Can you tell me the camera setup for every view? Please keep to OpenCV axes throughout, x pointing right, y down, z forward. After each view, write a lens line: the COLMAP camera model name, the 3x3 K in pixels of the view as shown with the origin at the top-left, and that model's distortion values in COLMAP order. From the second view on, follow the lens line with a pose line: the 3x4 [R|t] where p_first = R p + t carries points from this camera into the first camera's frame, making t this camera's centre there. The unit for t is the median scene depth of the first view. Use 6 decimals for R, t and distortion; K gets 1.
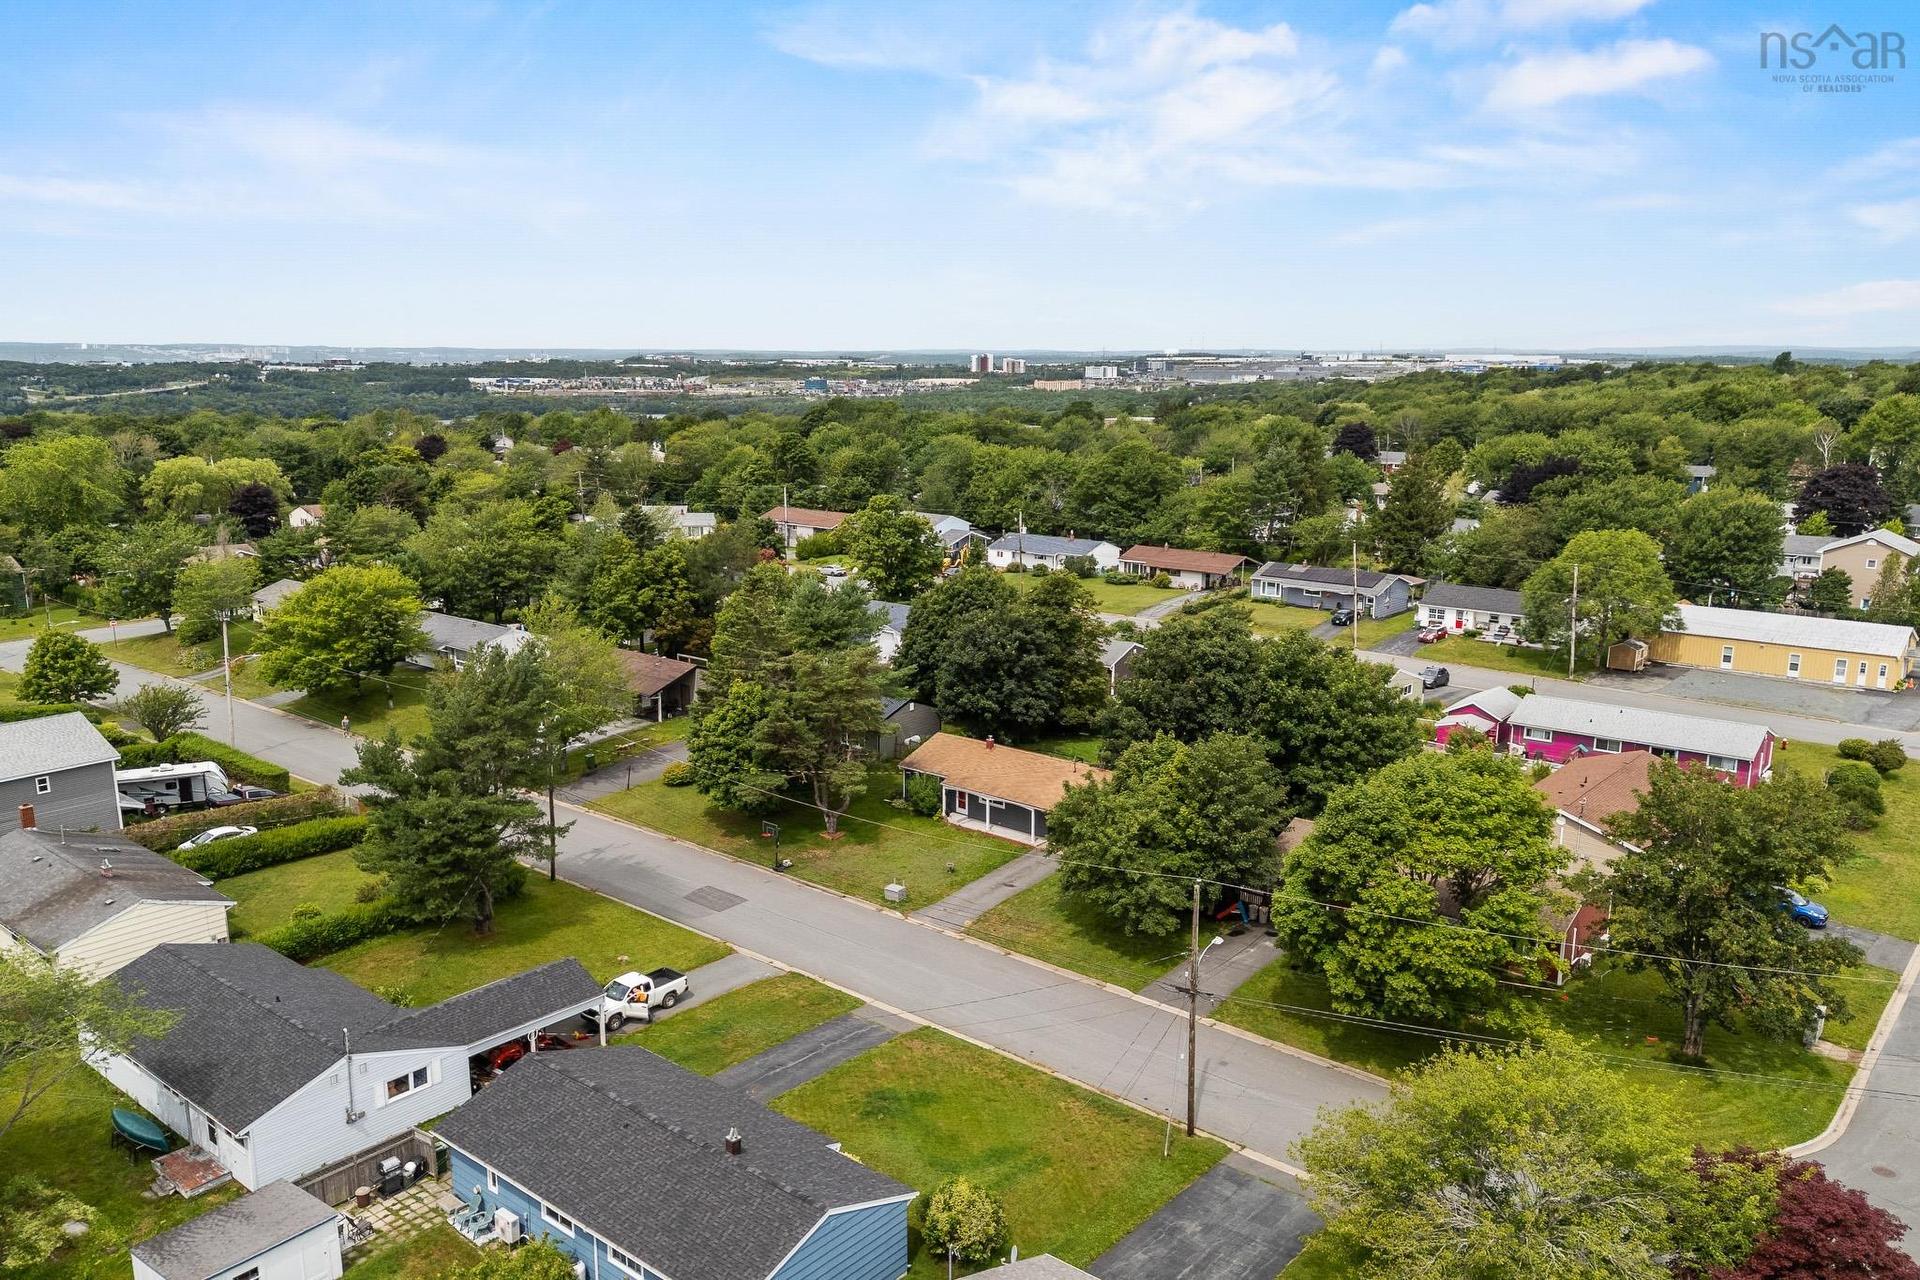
lens RADIAL K [[1430.0, 0, 934.6], [0, 1430.0, 685.0], [0, 0, 1]] dist [0.033449, -0.001706]
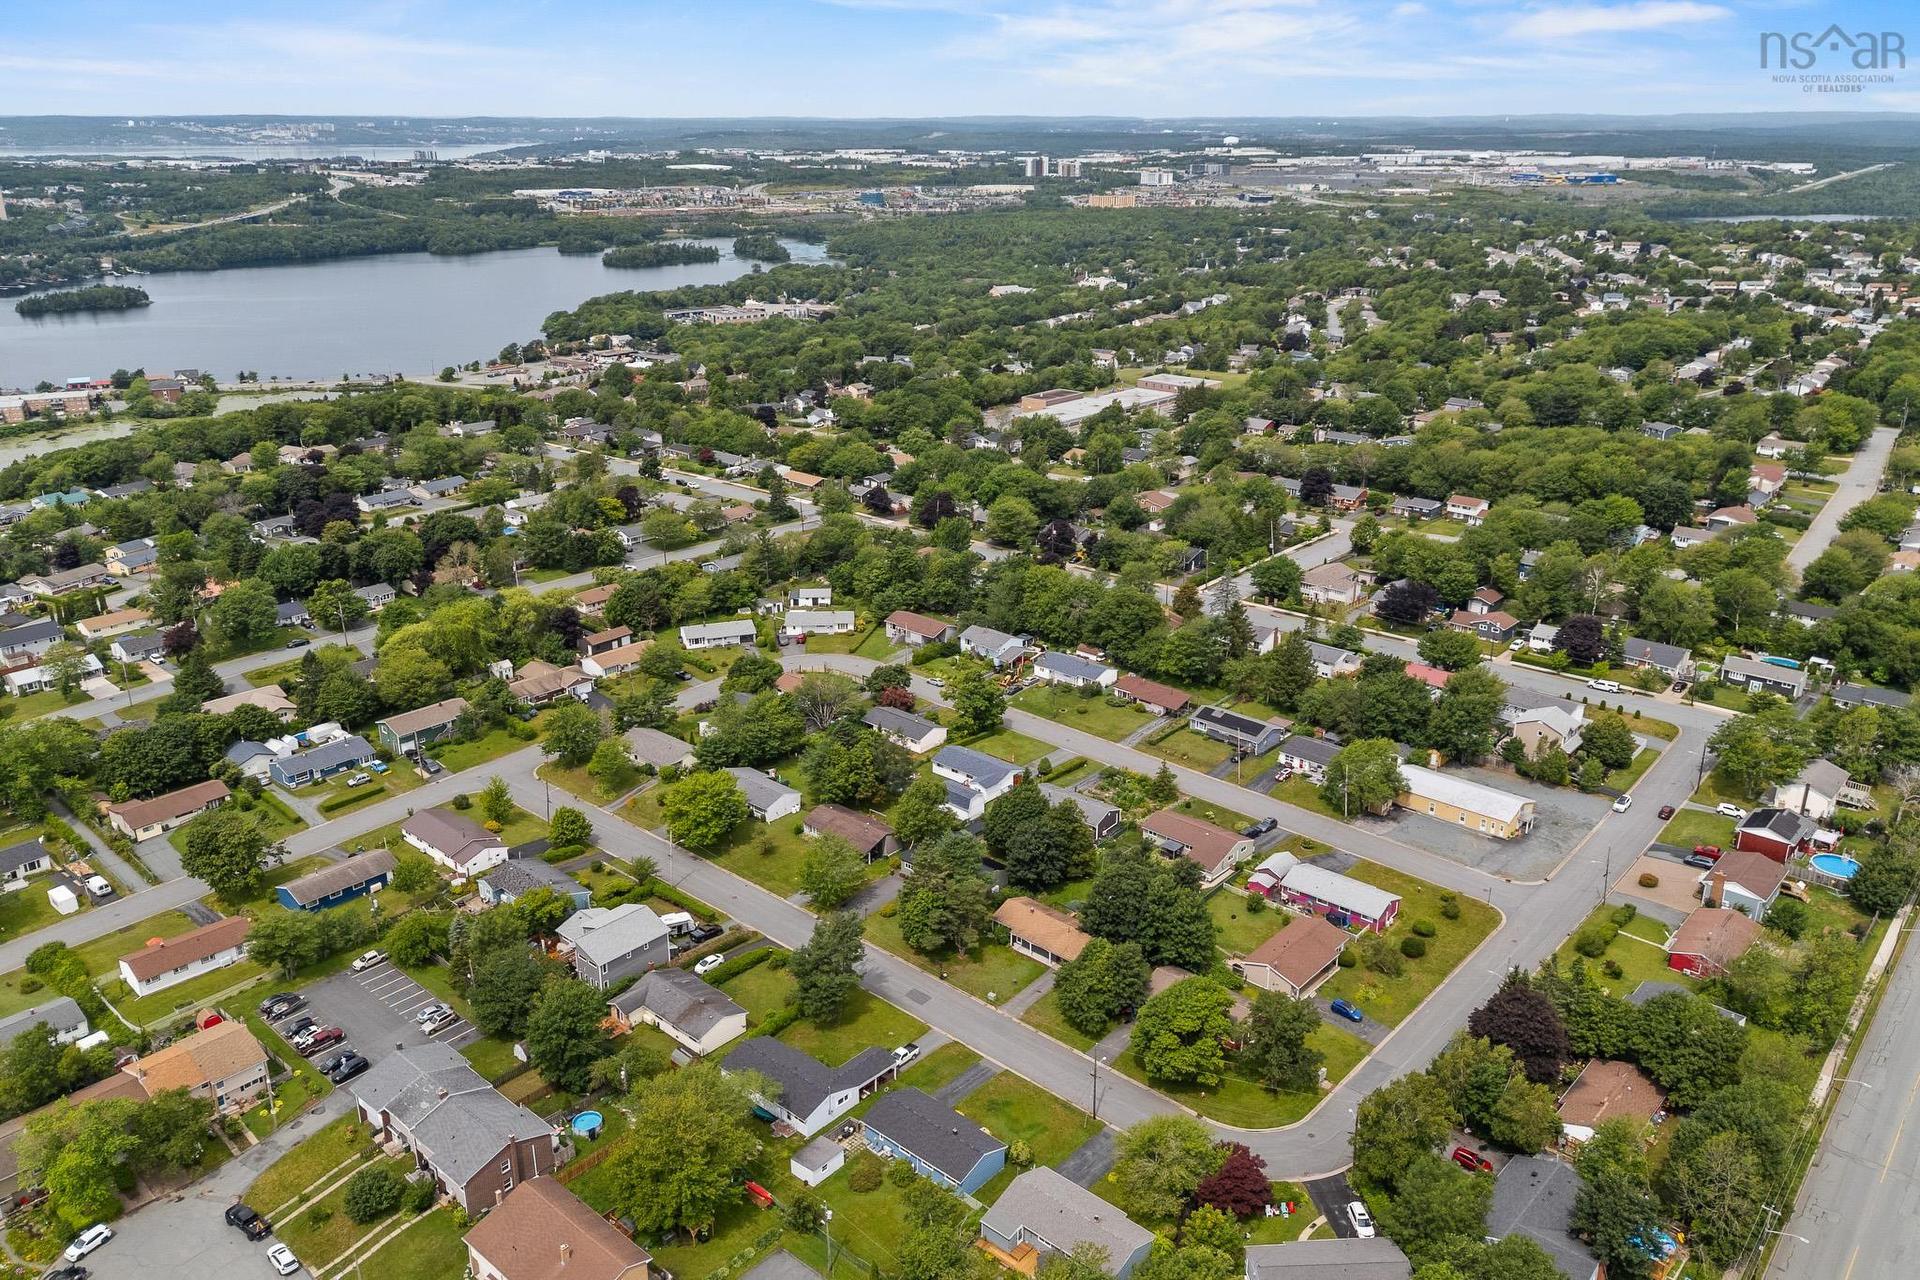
lens RADIAL K [[1414.6, 0, 960.0], [0, 1414.6, 640.0], [0, 0, 1]] dist [0.042468, -0.003430]
pose [[0.999803, 0.011282, -0.016301, -0.043811], [-0.009291, 0.993040, 0.117411, -0.658625], [0.017513, -0.117237, 0.992950, -1.186371]]
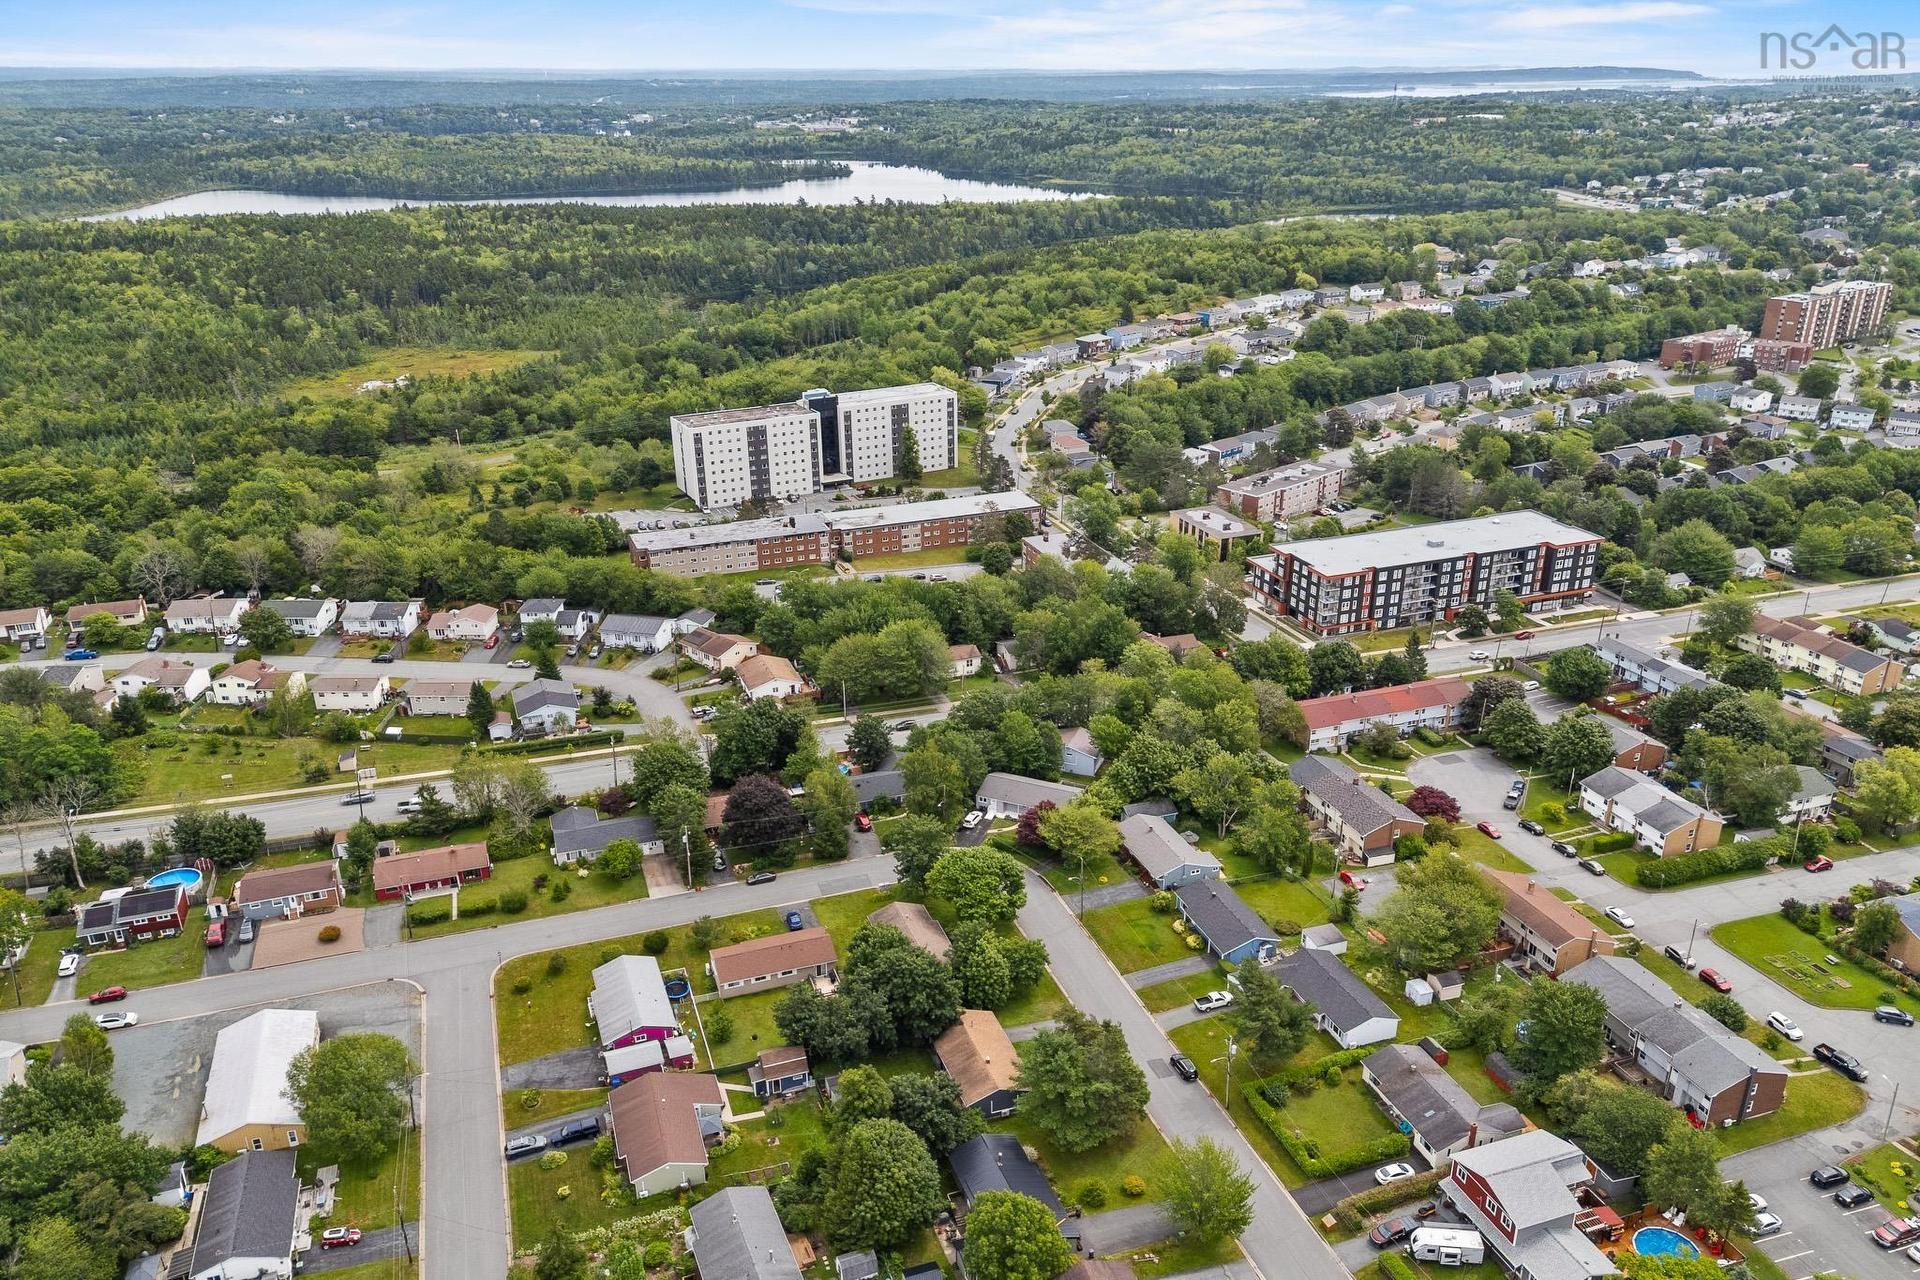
lens RADIAL K [[1414.6, 0, 960.0], [0, 1414.6, 640.0], [0, 0, 1]] dist [0.042468, -0.003430]
pose [[-0.863231, -0.182694, 0.470590, -0.705777], [0.121766, 0.829331, 0.545328, -1.438757], [-0.489903, 0.528046, -0.693659, 2.052708]]
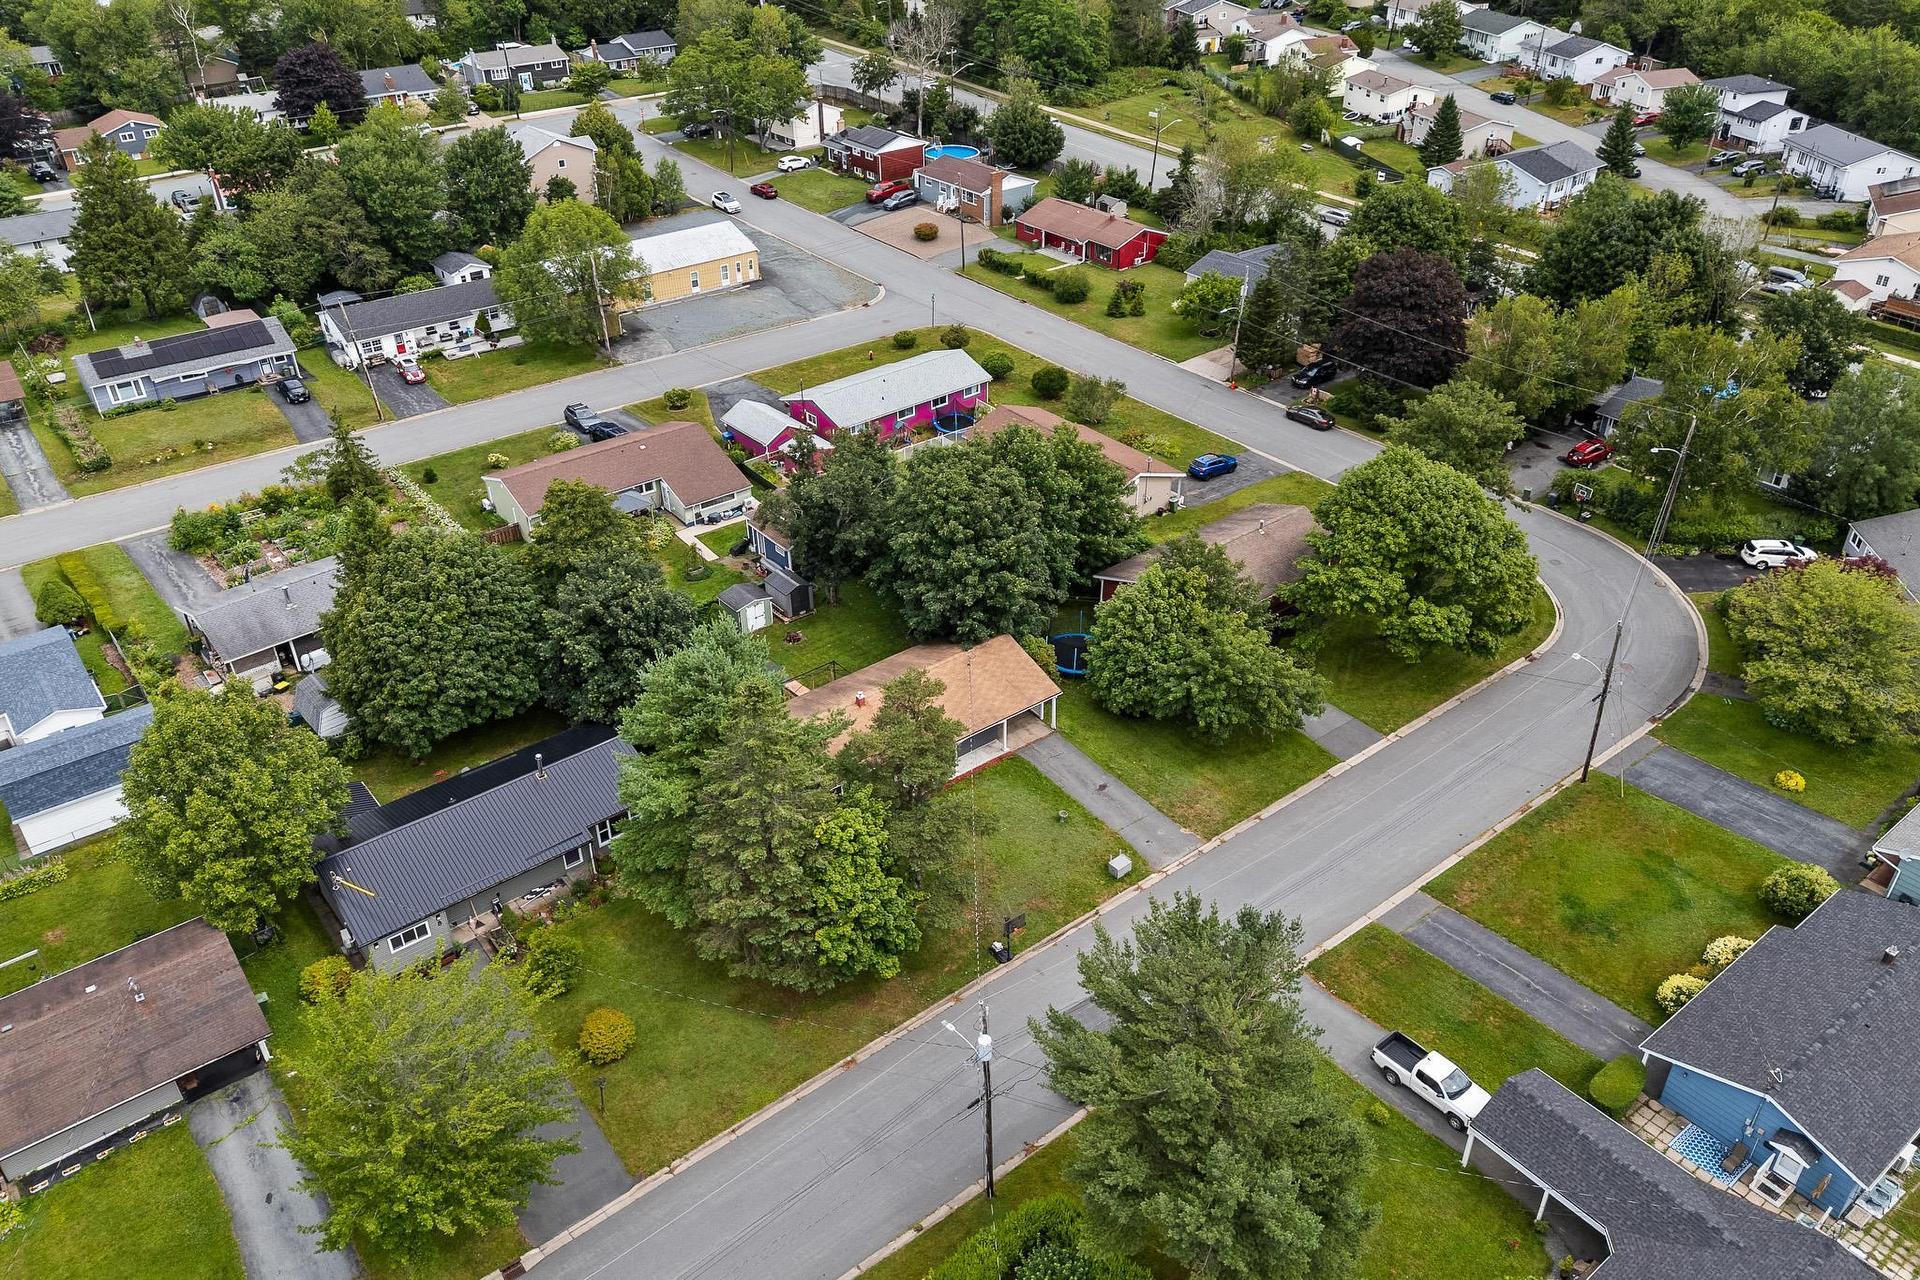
lens RADIAL K [[1414.6, 0, 960.0], [0, 1414.6, 640.0], [0, 0, 1]] dist [0.042468, -0.003430]
pose [[0.202258, -0.529591, 0.823787, -0.643808], [0.231112, 0.843225, 0.485344, -0.396139], [-0.951672, 0.092222, 0.292944, 0.717968]]
